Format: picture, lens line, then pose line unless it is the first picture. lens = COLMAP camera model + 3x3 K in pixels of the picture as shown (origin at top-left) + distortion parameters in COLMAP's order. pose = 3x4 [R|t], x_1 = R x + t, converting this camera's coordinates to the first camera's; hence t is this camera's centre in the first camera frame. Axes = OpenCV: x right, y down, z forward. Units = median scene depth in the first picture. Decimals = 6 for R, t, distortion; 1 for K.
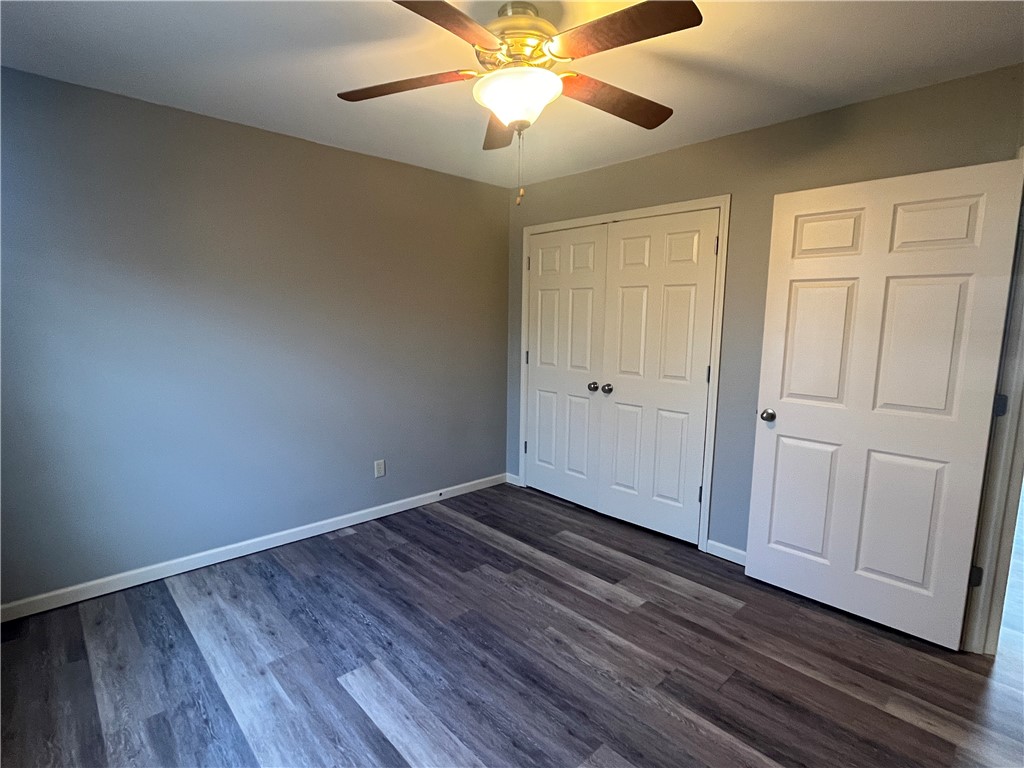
lens RADIAL K [[515.0, 0, 507.0], [0, 515.0, 385.0], [0, 0, 1]] dist [-0.005713, 0.000116]
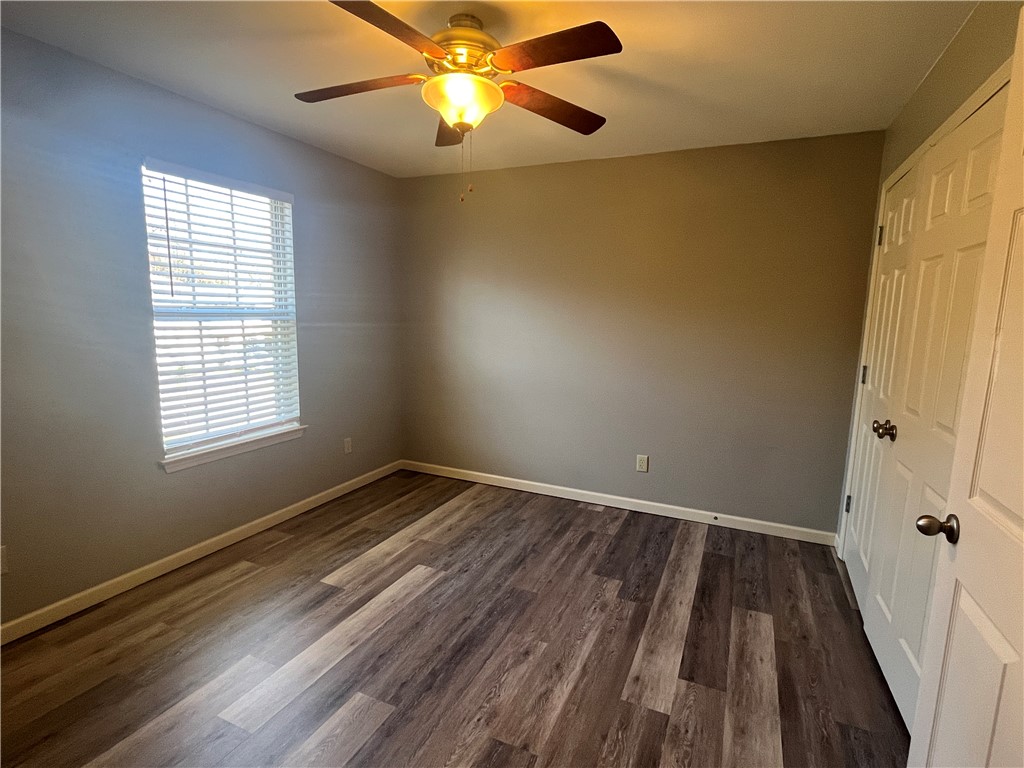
lens RADIAL K [[515.0, 0, 513.0], [0, 515.0, 391.5], [0, 0, 1]] dist [-0.005713, 0.000116]
pose [[0.389358, 0.140943, -0.910239, 0.708604], [-0.142222, 0.985571, 0.091772, -0.041742], [0.910040, 0.093724, 0.403785, 0.453182]]
